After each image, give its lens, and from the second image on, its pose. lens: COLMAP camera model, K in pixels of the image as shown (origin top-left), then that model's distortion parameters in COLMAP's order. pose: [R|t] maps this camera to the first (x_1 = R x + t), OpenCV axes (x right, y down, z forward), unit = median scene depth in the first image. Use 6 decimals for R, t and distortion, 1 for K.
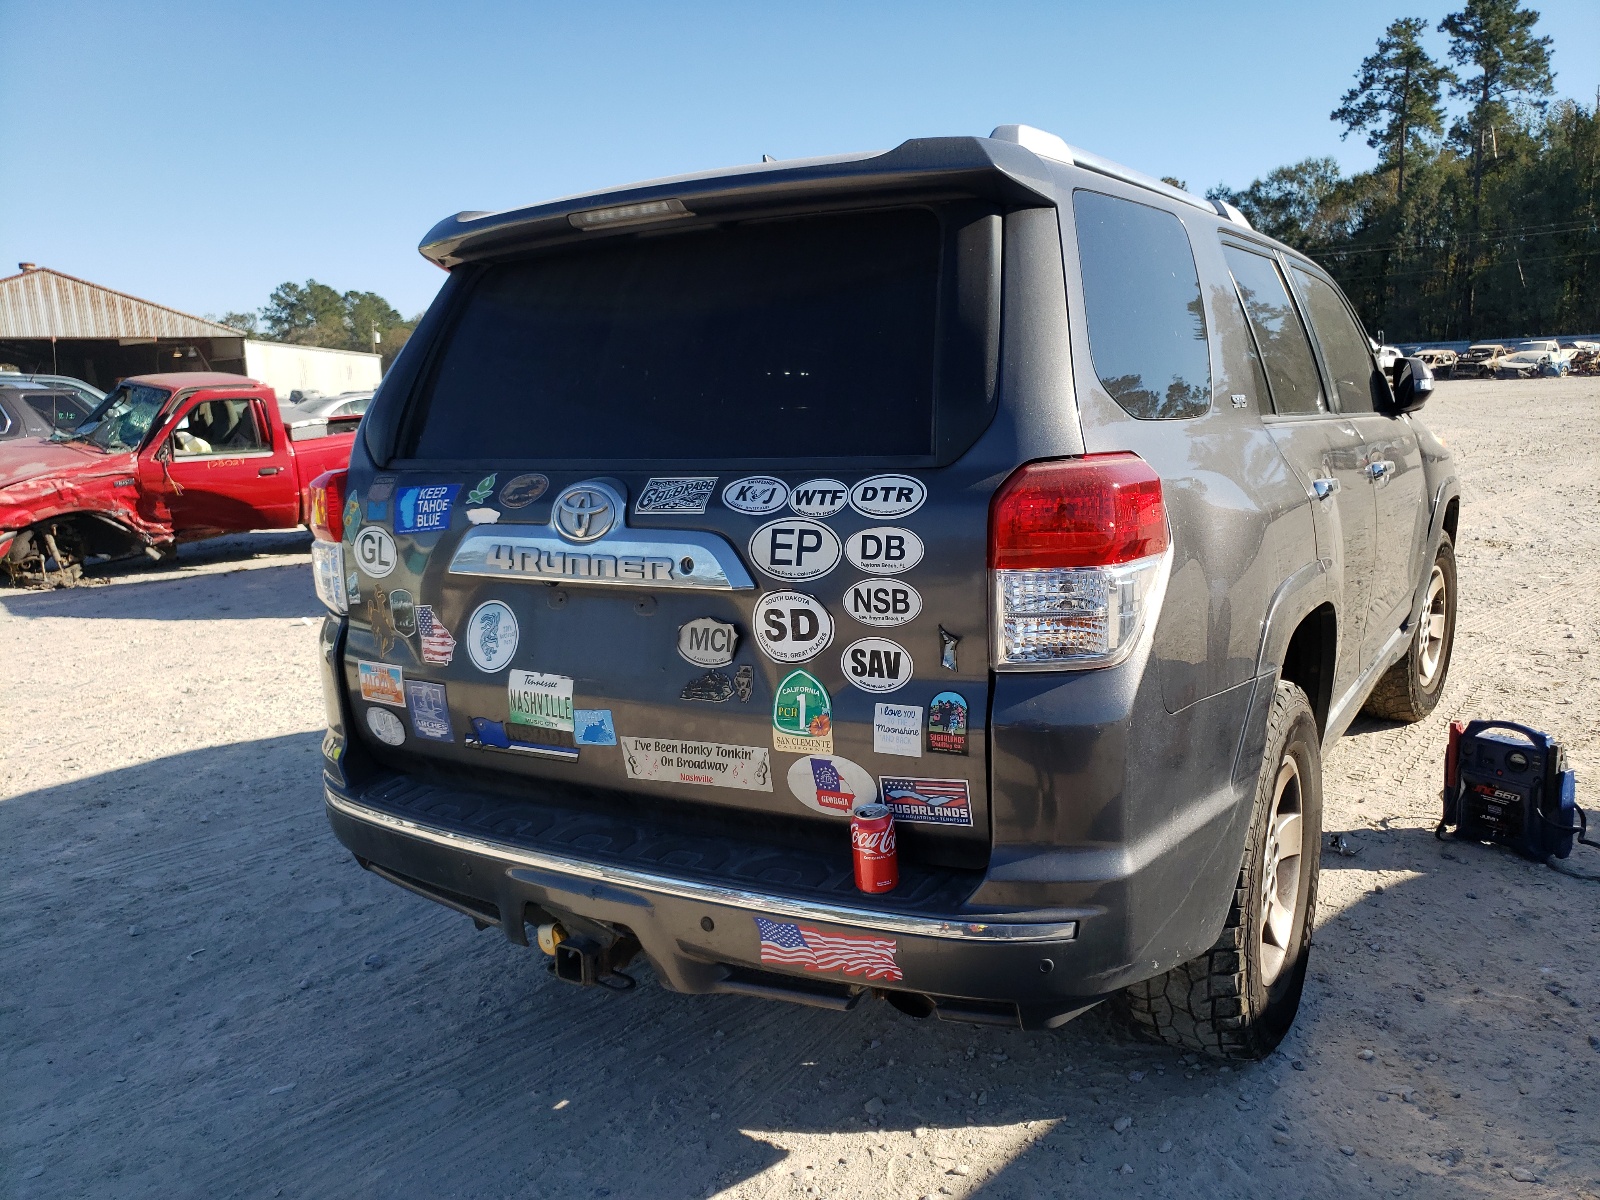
lens RADIAL K [[1205.9, 0, 800.0], [0, 1205.9, 600.0], [0, 0, 1]] dist [0.234588, -0.000542]
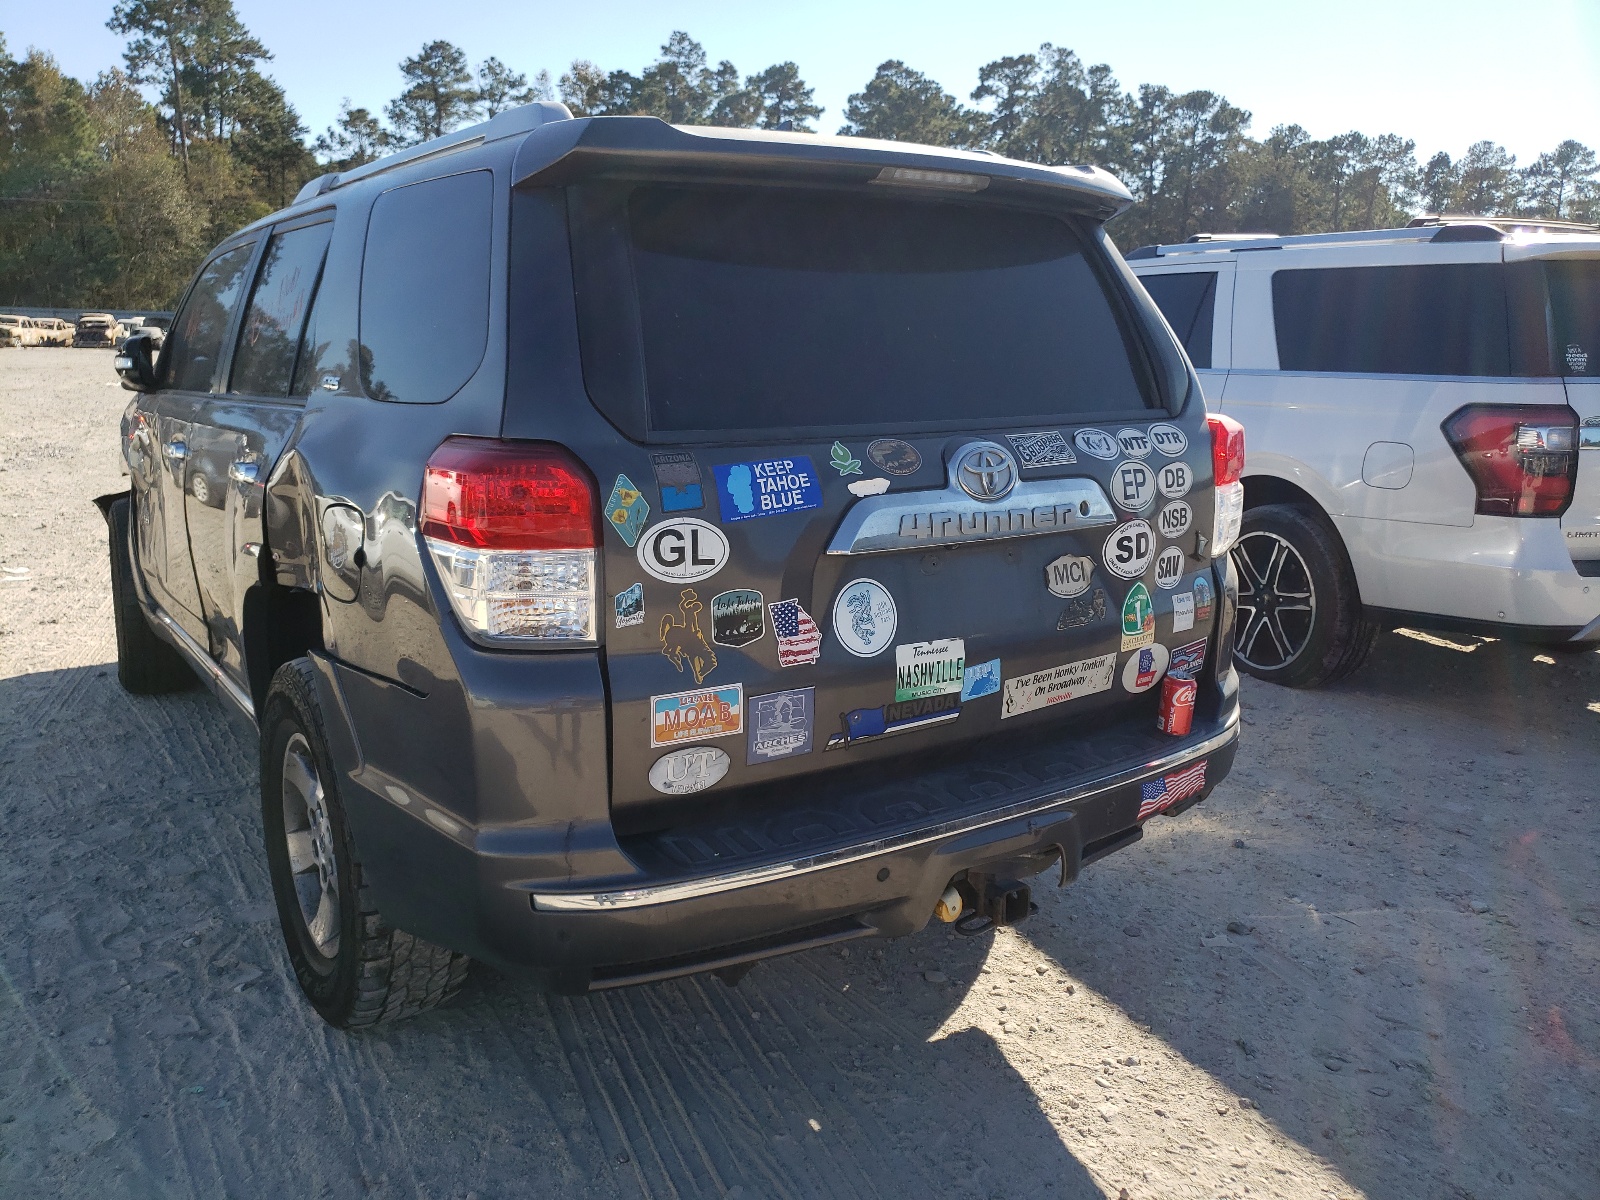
lens RADIAL K [[1205.9, 0, 800.0], [0, 1205.9, 600.0], [0, 0, 1]] dist [0.234588, -0.000542]
pose [[0.399641, -0.136179, 0.906500, -1.231389], [0.135810, 0.986786, 0.088367, -0.079470], [-0.906555, 0.087796, 0.412855, 0.753242]]
